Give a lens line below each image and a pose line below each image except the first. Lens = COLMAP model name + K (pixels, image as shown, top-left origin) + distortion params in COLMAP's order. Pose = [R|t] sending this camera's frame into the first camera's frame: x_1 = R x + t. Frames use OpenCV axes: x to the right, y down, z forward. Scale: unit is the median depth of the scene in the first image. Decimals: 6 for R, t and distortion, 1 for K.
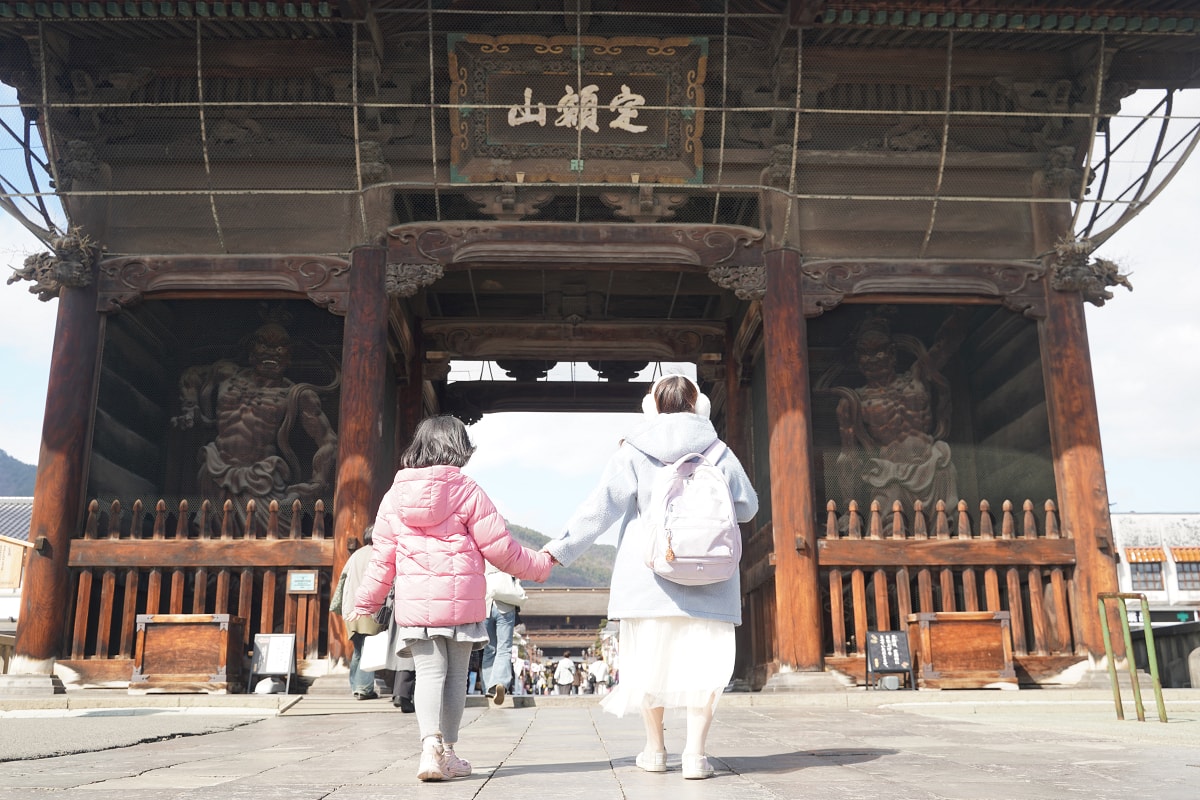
lens RADIAL K [[1163.9, 0, 599.0], [0, 1163.9, 402.4], [0, 0, 1]] dist [-0.042804, 0.000000]
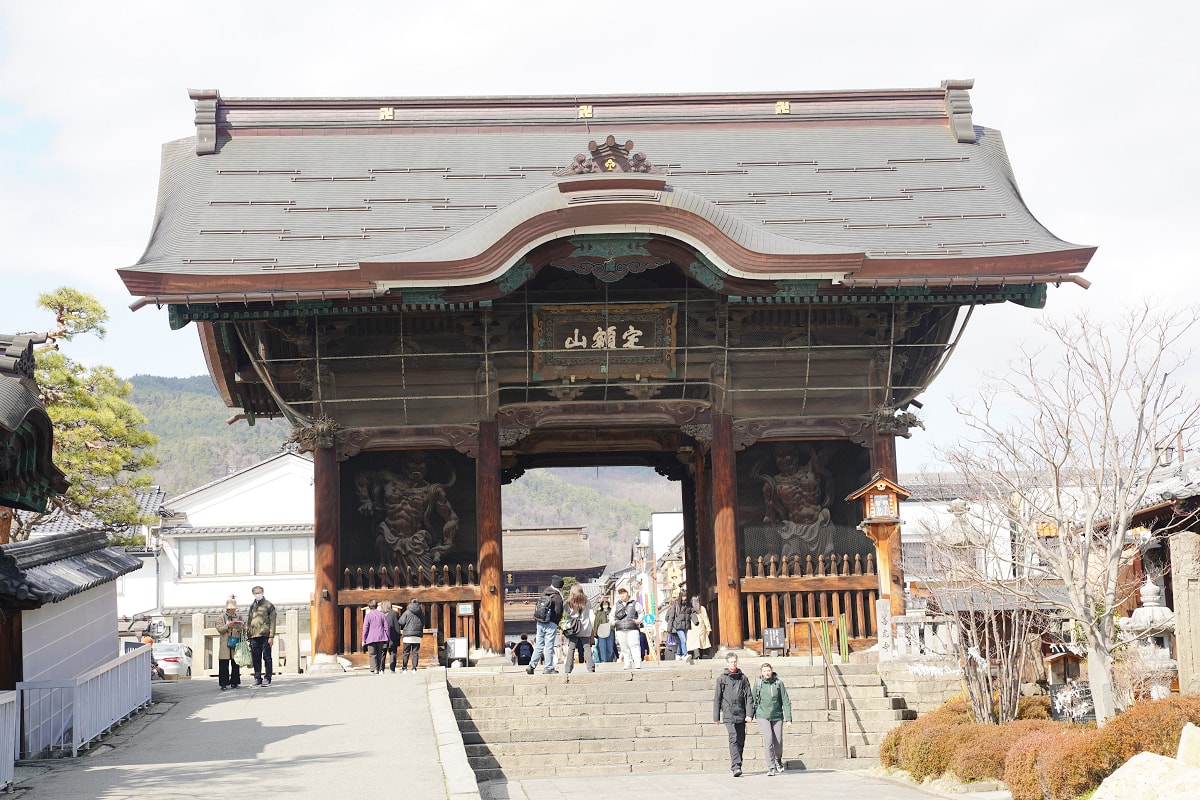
lens RADIAL K [[2103.6, 0, 603.0], [0, 2103.6, 399.2], [0, 0, 1]] dist [0.155974, 0.000000]
pose [[0.999339, -0.021760, 0.029118, -0.115958], [0.018568, 0.994222, 0.105727, -0.500211], [-0.031250, -0.105117, 0.993969, -2.190166]]
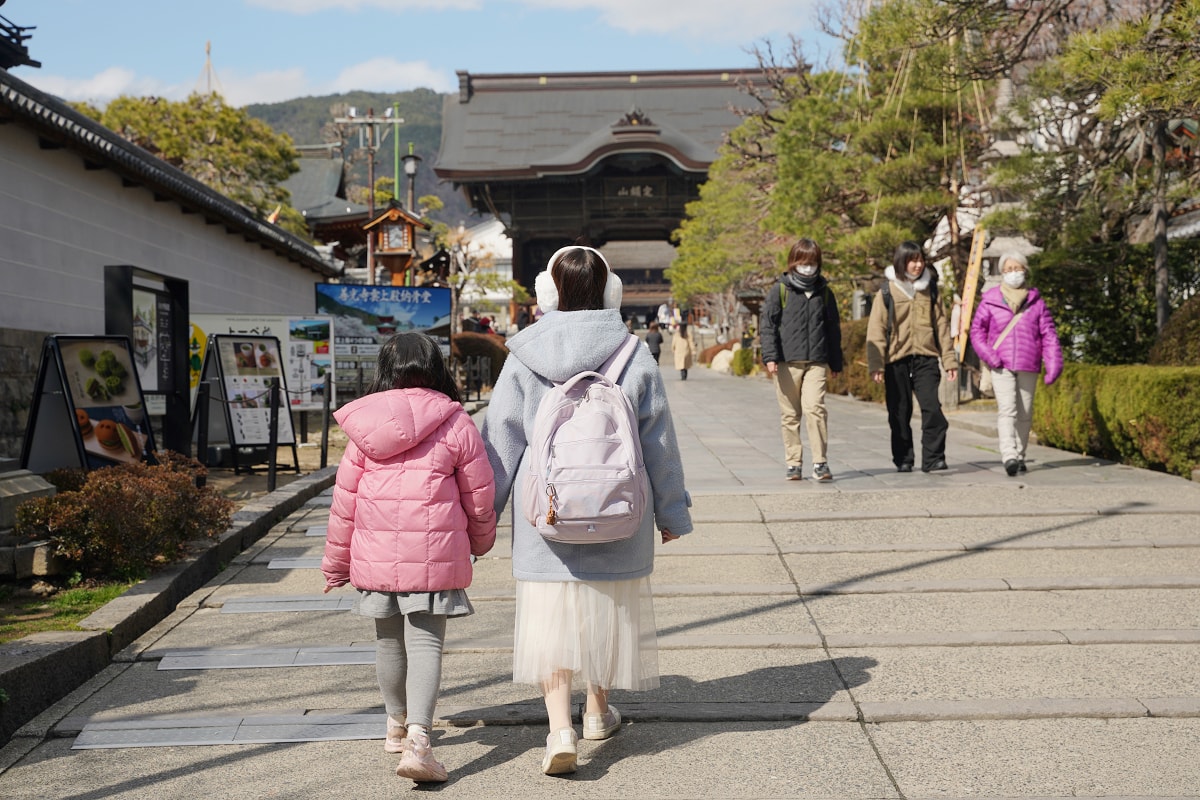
lens RADIAL K [[1799.1, 0, 600.0], [0, 1799.1, 399.4], [0, 0, 1]] dist [0.002257, 0.000000]
pose [[0.998408, -0.010338, -0.055452, 0.200945], [0.024425, 0.965353, 0.259803, -1.197821], [0.050845, -0.260744, 0.964068, -5.318412]]
